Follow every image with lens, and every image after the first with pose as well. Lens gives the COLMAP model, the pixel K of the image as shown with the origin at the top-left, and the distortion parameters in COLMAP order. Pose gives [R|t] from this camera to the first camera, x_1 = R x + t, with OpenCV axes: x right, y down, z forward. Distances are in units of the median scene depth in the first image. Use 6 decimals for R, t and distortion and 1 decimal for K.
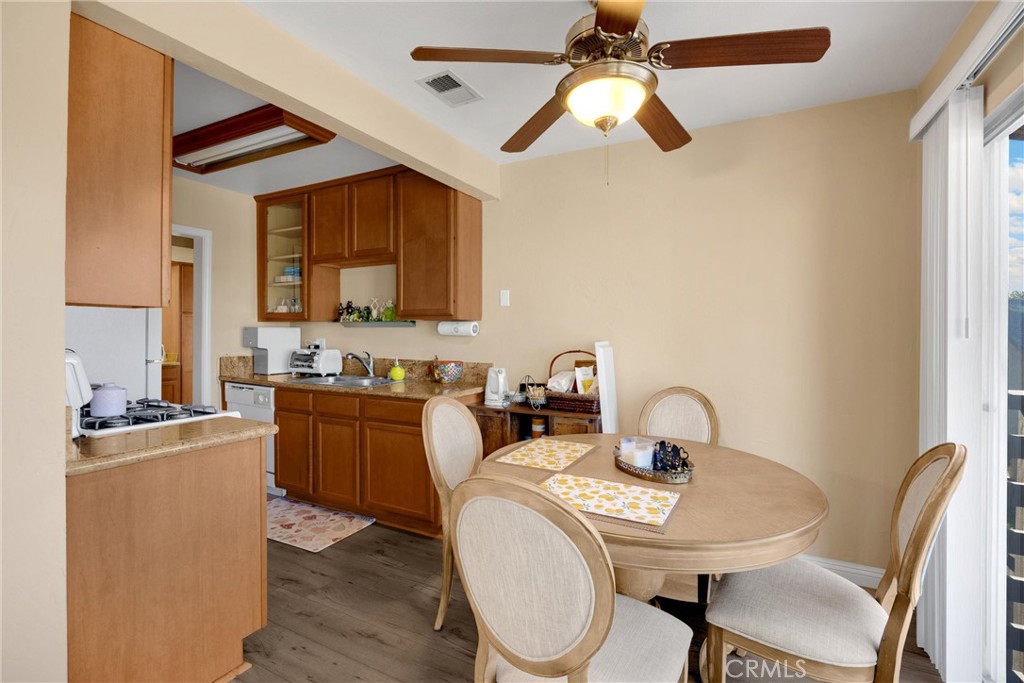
lens RADIAL K [[468.0, 0, 512.1], [0, 468.0, 337.8], [0, 0, 1]] dist [-0.000519, -0.000074]
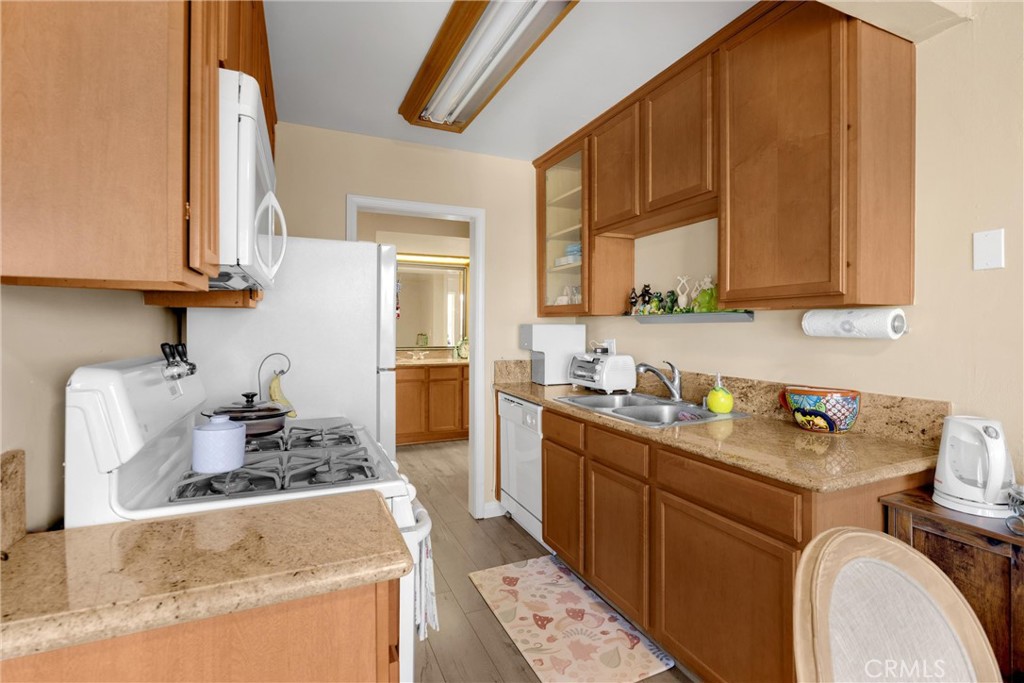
lens RADIAL K [[472.9, 0, 509.4], [0, 472.9, 335.8], [0, 0, 1]] dist [-0.034588, 0.012055]
pose [[0.784438, 0.005649, -0.620181, -0.086788], [-0.003670, 0.999983, 0.004467, -0.007449], [0.620196, -0.001228, 0.784446, 0.372943]]
